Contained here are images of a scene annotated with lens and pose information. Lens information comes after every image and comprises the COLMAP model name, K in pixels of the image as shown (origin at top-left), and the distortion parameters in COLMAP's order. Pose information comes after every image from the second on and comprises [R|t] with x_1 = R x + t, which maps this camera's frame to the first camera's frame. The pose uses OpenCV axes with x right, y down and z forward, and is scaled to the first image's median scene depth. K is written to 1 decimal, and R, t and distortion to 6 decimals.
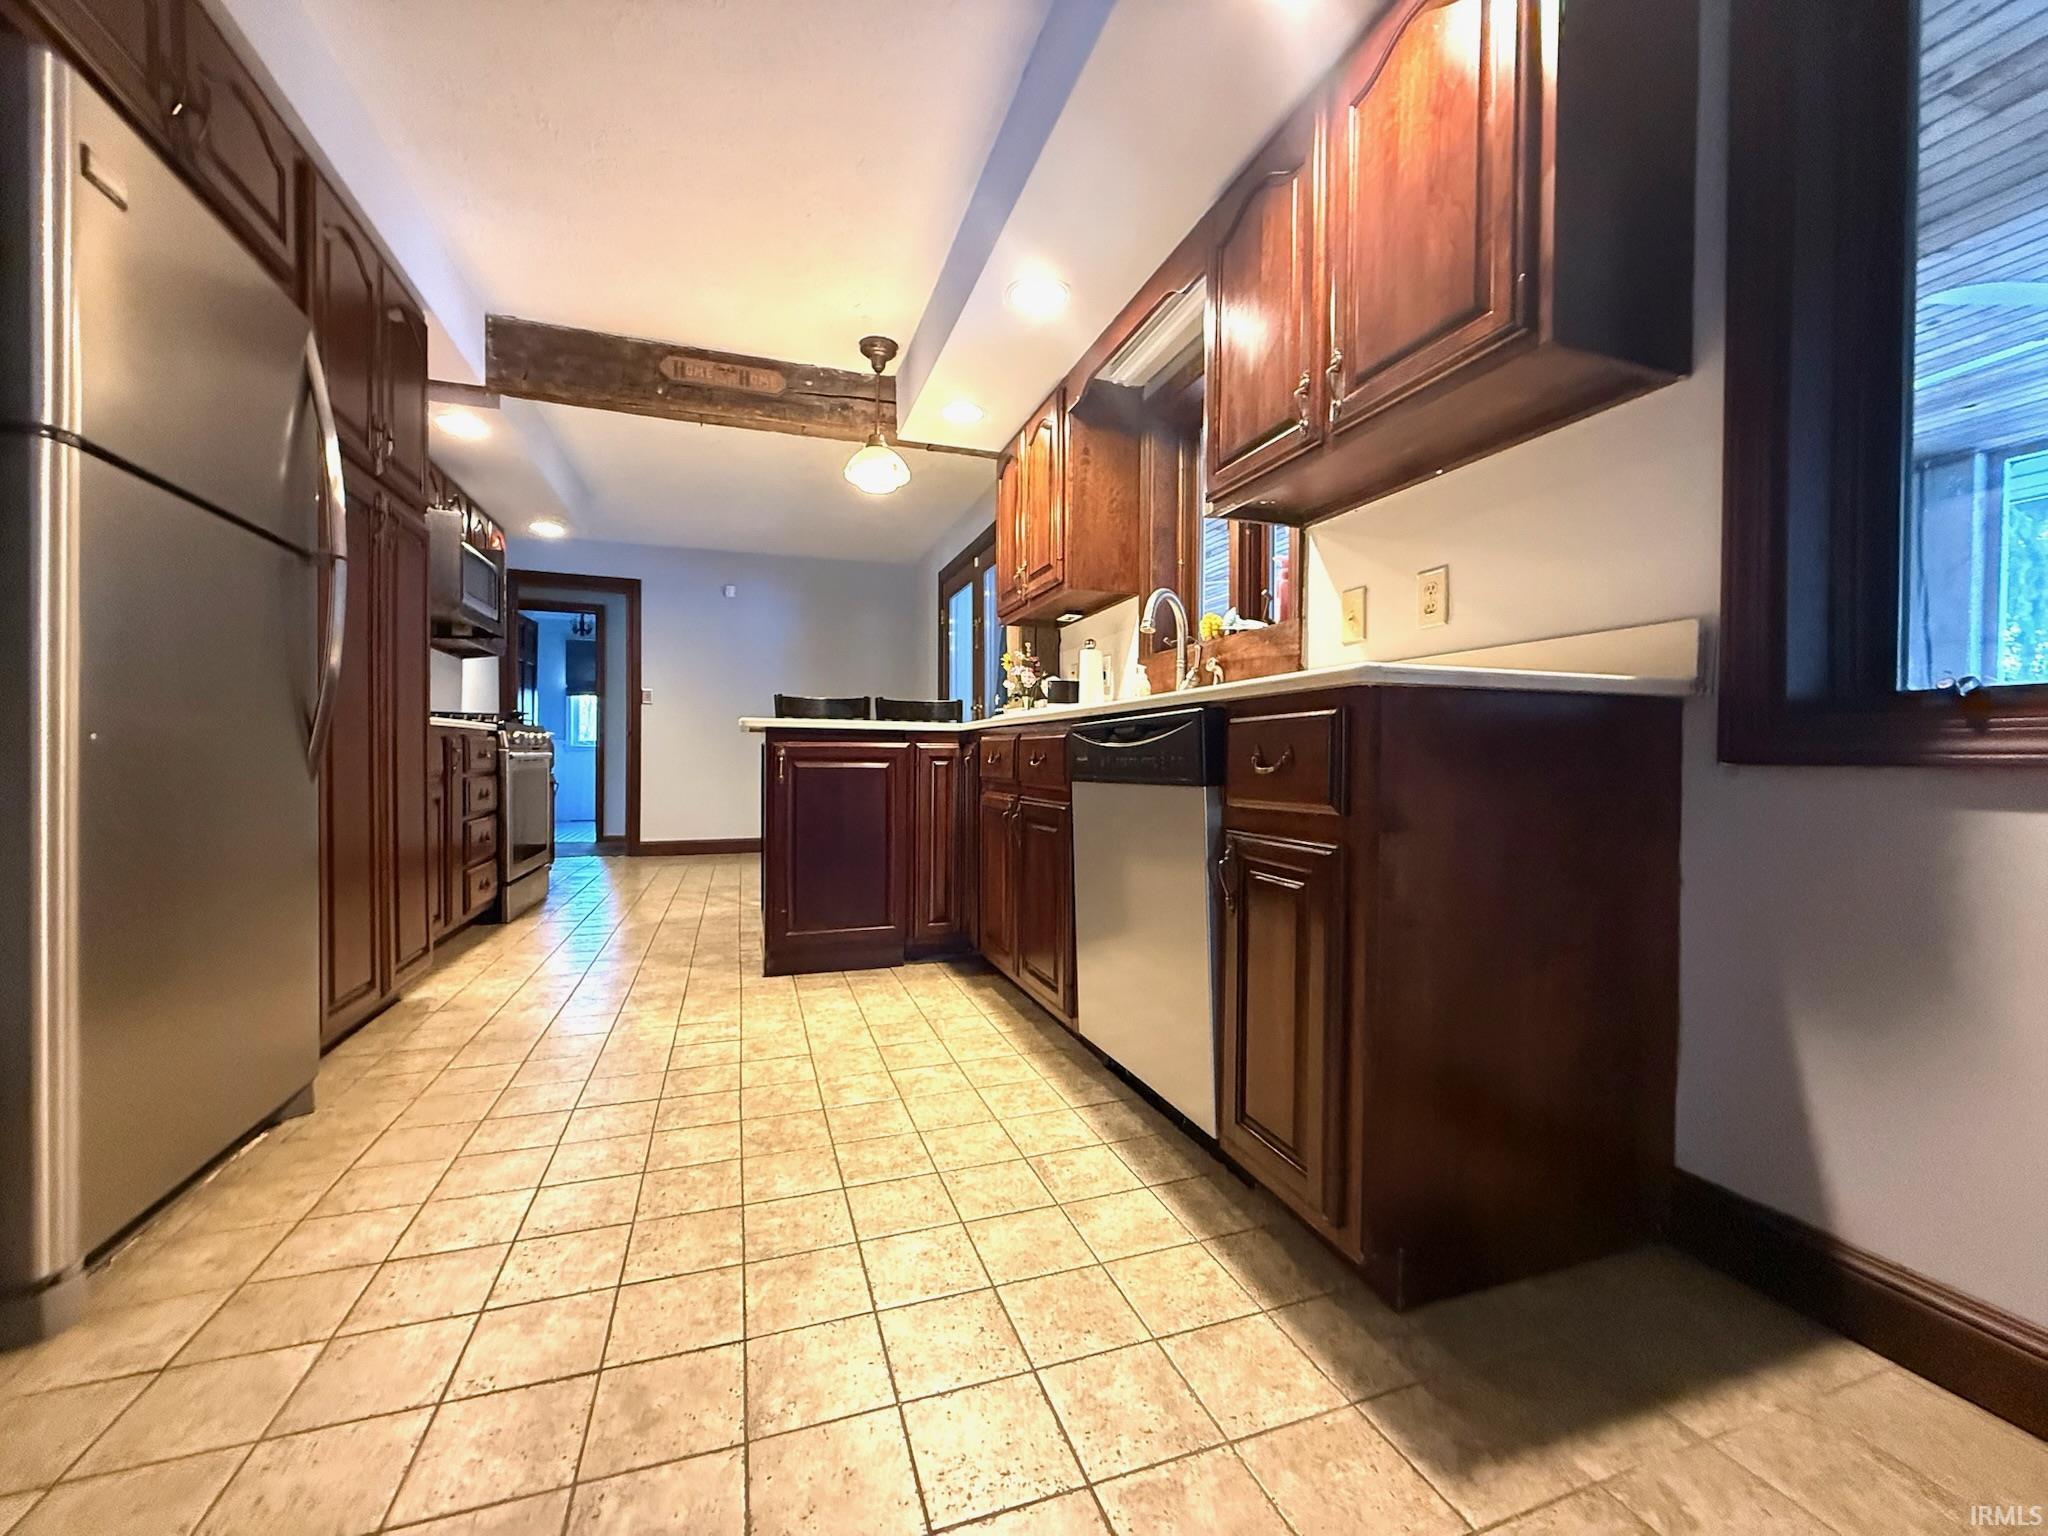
lens RADIAL K [[813.9, 0, 1017.7], [0, 813.9, 773.3], [0, 0, 1]] dist [-0.000353, -0.000210]
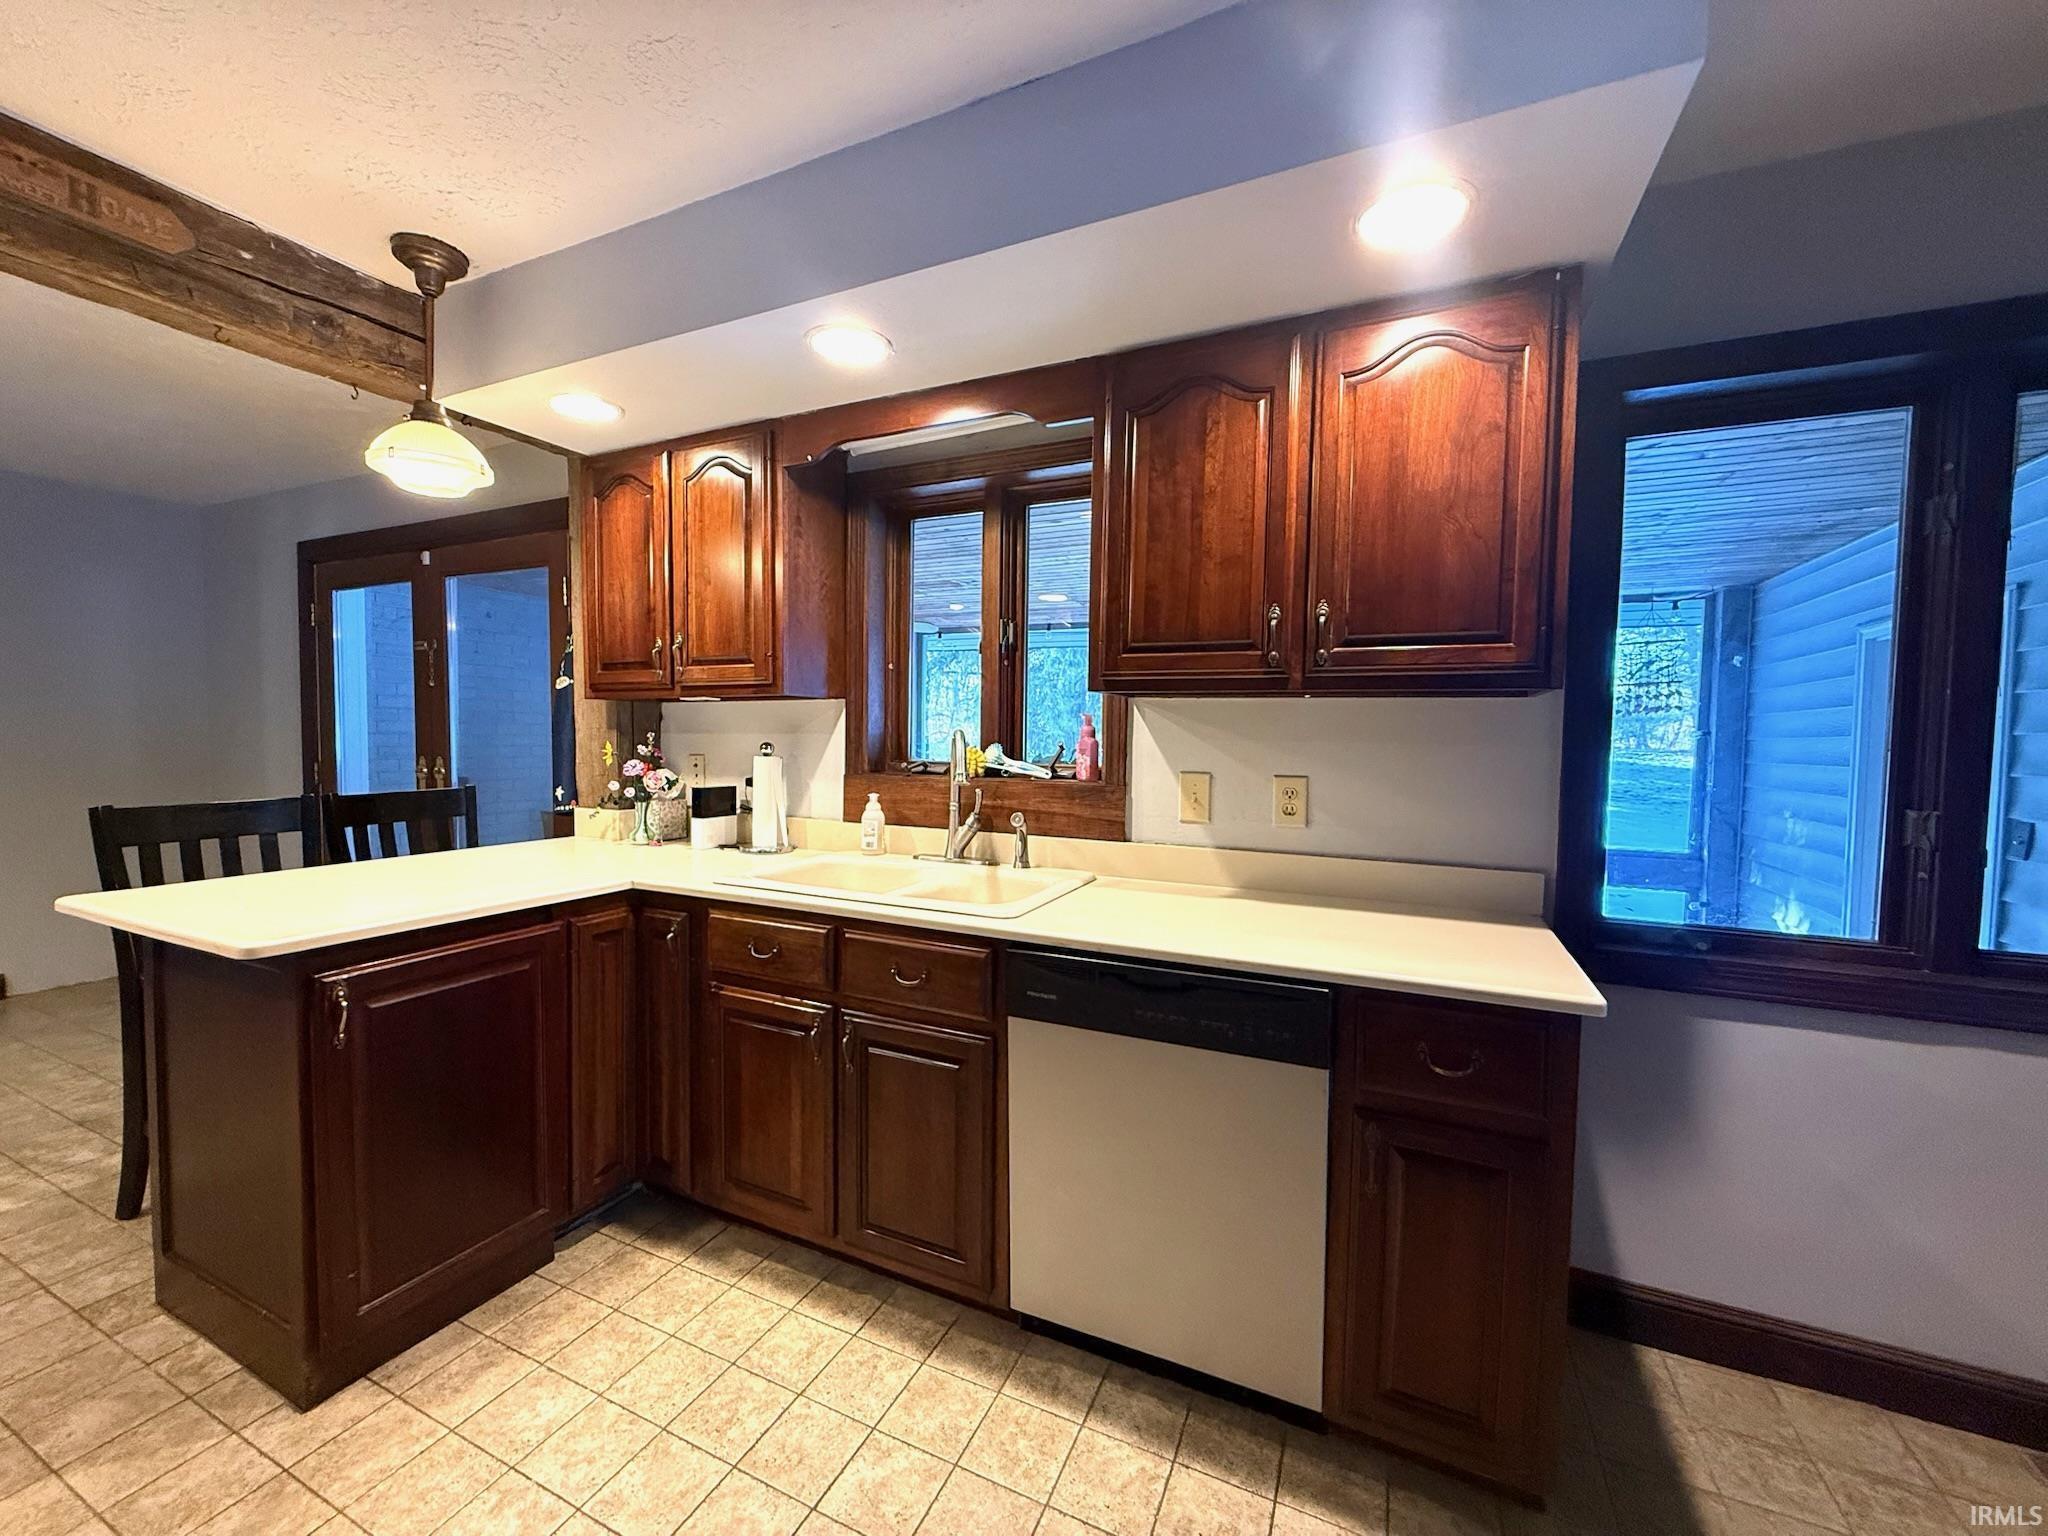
lens RADIAL K [[811.7, 0, 1018.1], [0, 811.7, 771.4], [0, 0, 1]] dist [-0.001625, -0.000310]
pose [[0.694055, -0.031005, 0.719254, -0.348147], [0.003525, 0.999207, 0.039671, -0.185392], [-0.719913, -0.024998, 0.693614, 0.297590]]
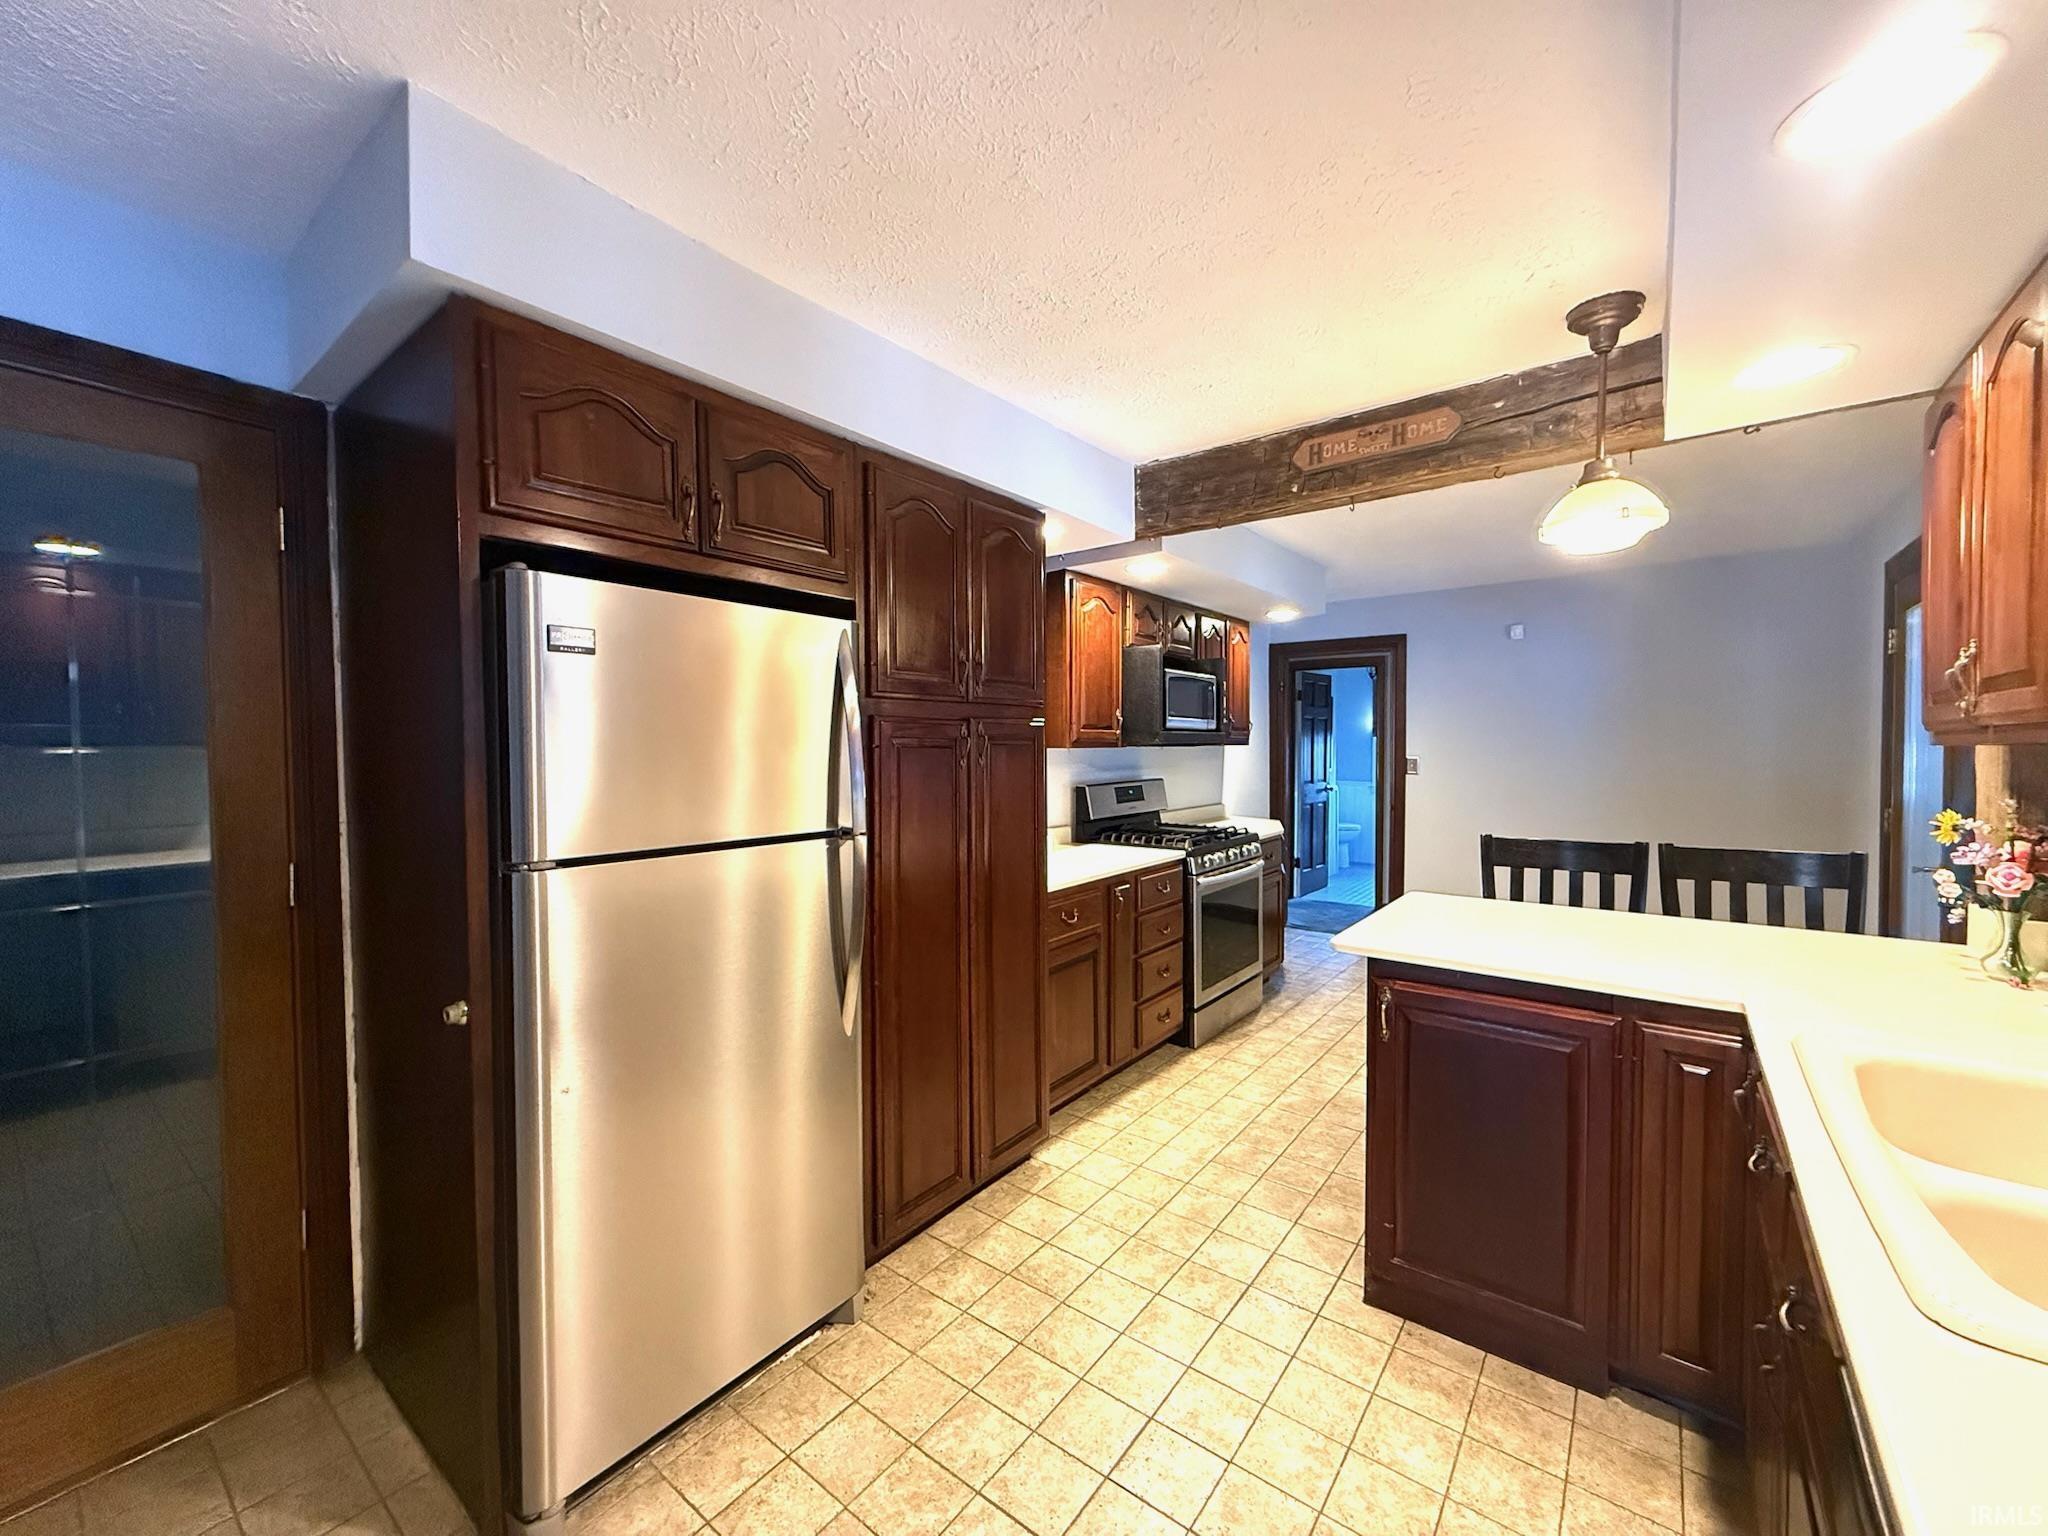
lens RADIAL K [[813.9, 0, 1017.7], [0, 813.9, 773.3], [0, 0, 1]] dist [-0.000353, -0.000210]
pose [[0.544471, 0.017463, -0.838598, 0.110550], [-0.003481, 0.999822, 0.018561, -0.219490], [0.838772, -0.007187, 0.544435, 0.353903]]
